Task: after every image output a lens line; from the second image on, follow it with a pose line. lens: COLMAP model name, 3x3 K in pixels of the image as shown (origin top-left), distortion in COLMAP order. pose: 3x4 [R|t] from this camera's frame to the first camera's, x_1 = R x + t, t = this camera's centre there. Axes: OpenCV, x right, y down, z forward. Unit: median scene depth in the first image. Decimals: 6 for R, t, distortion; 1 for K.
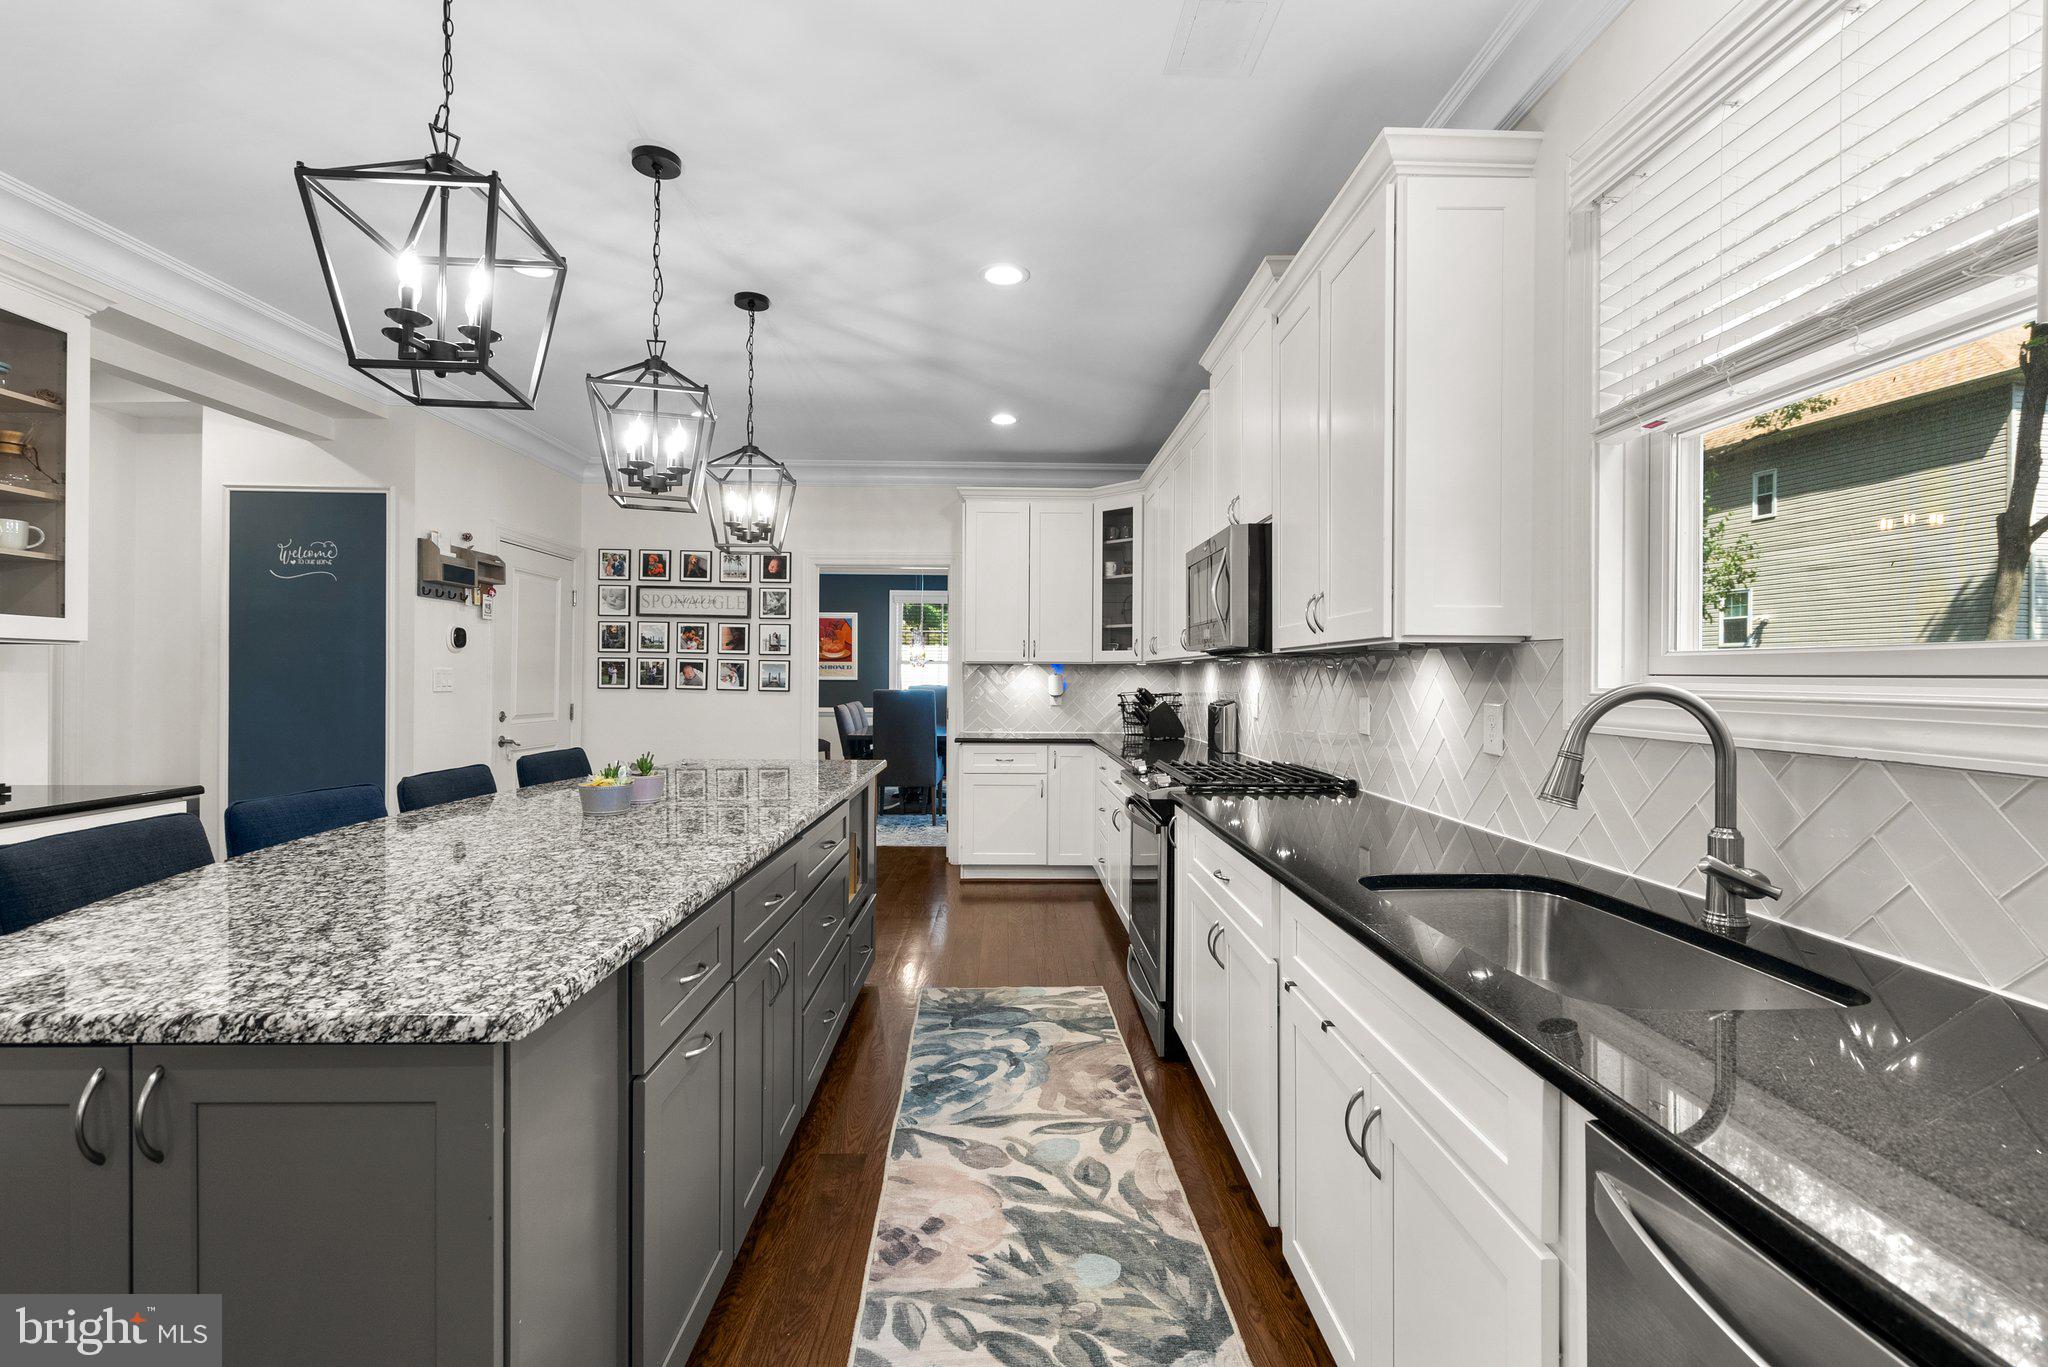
lens RADIAL K [[927.6, 0, 1025.2], [0, 927.6, 678.8], [0, 0, 1]] dist [-0.004320, 0.001695]
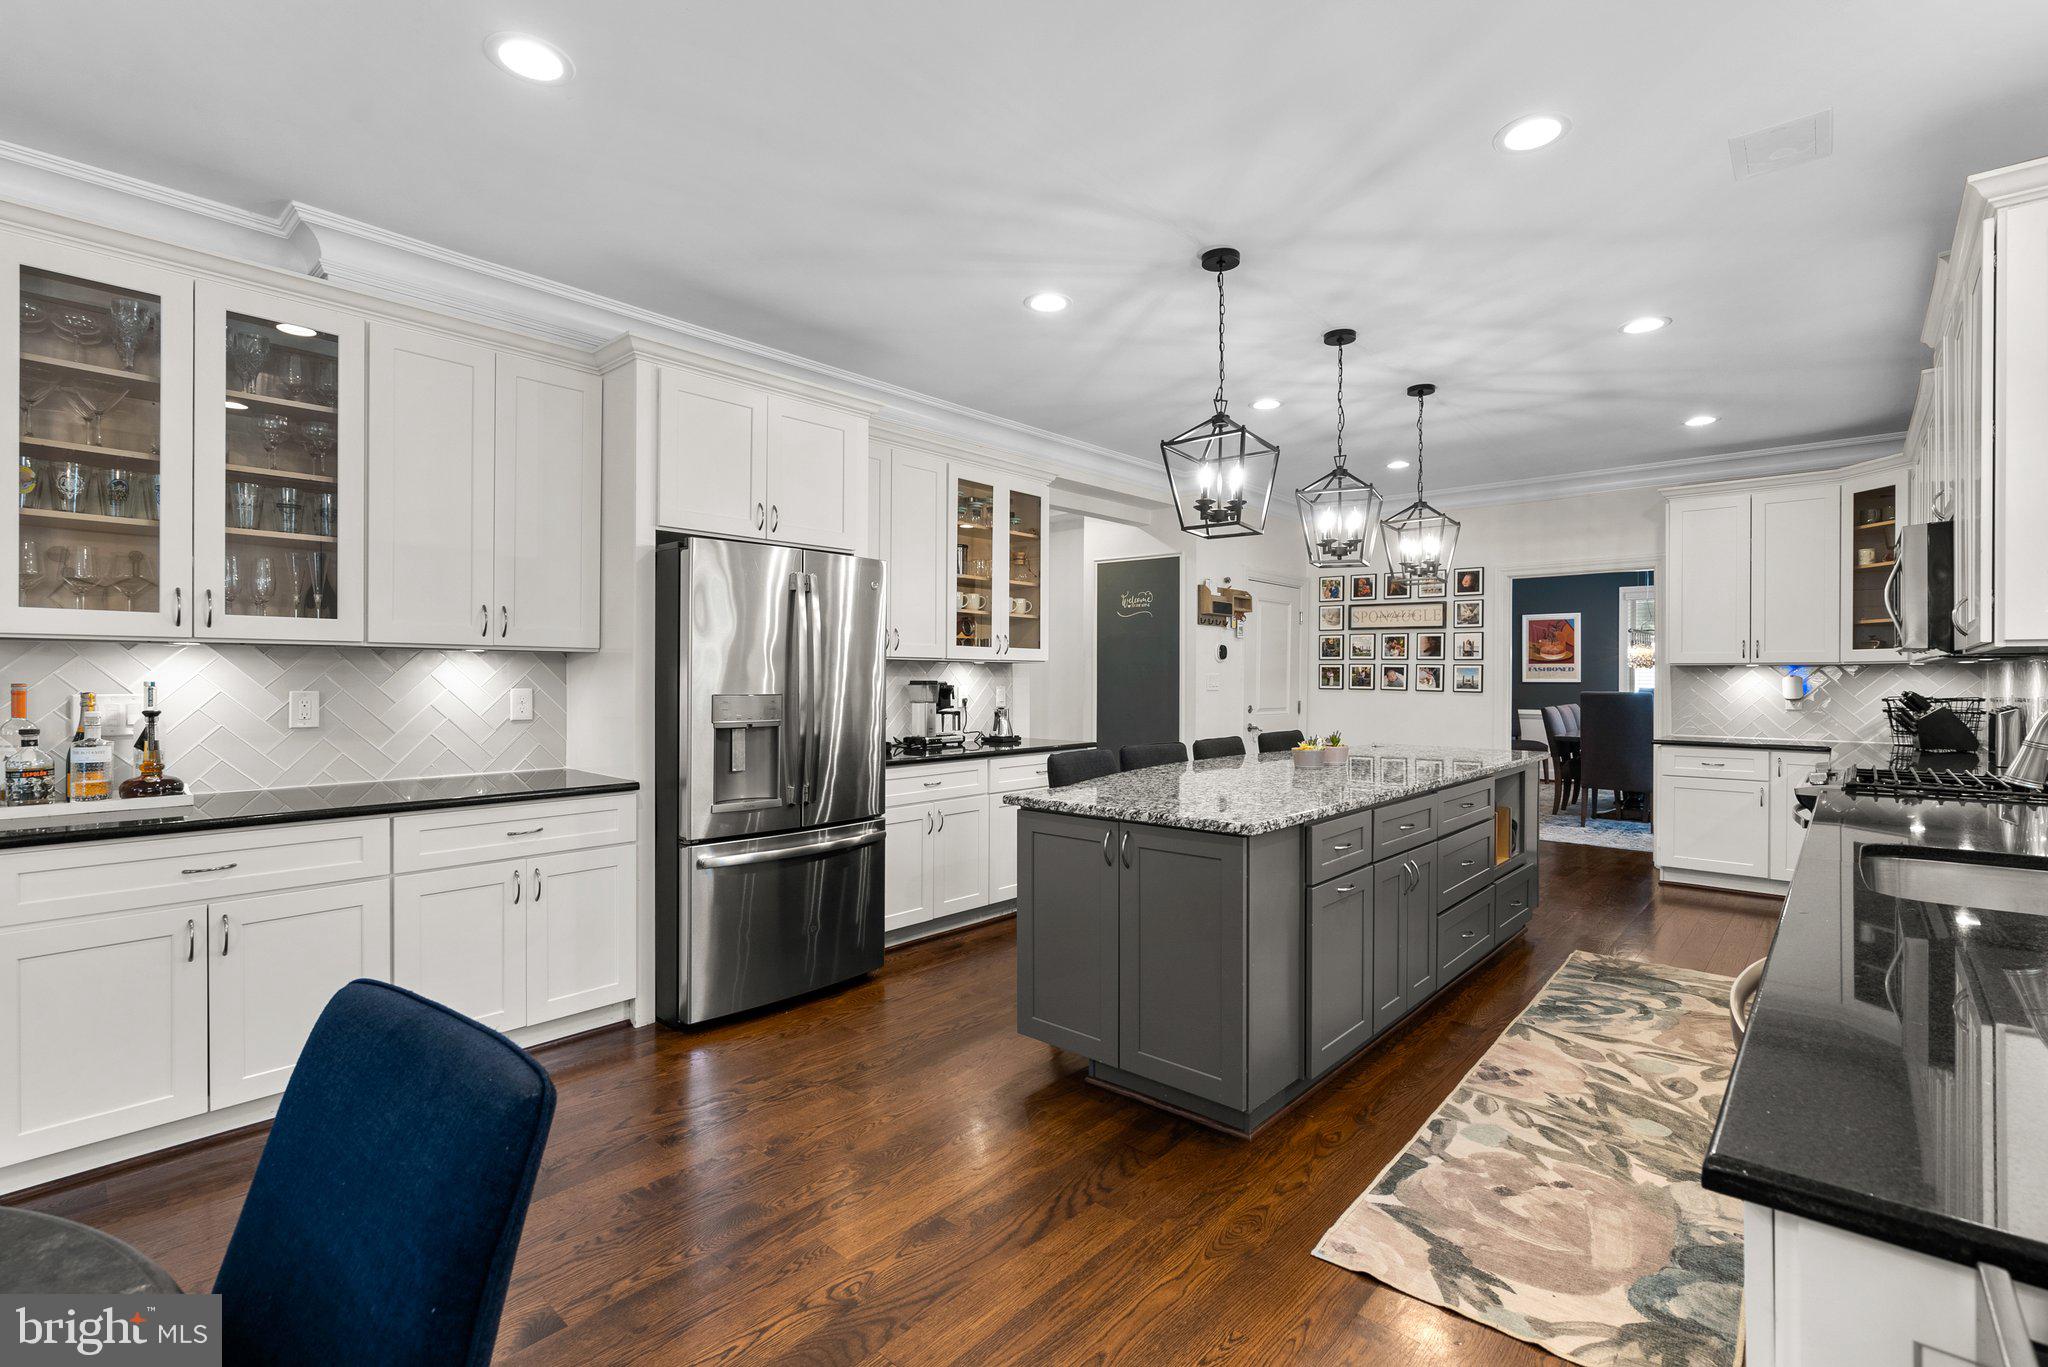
lens RADIAL K [[927.6, 0, 1025.2], [0, 927.6, 678.8], [0, 0, 1]] dist [-0.004320, 0.001695]
pose [[0.729028, -0.001977, -0.684481, 0.185422], [0.000377, 0.999997, -0.002486, -0.000414], [0.684484, 0.001554, 0.729026, -0.319674]]
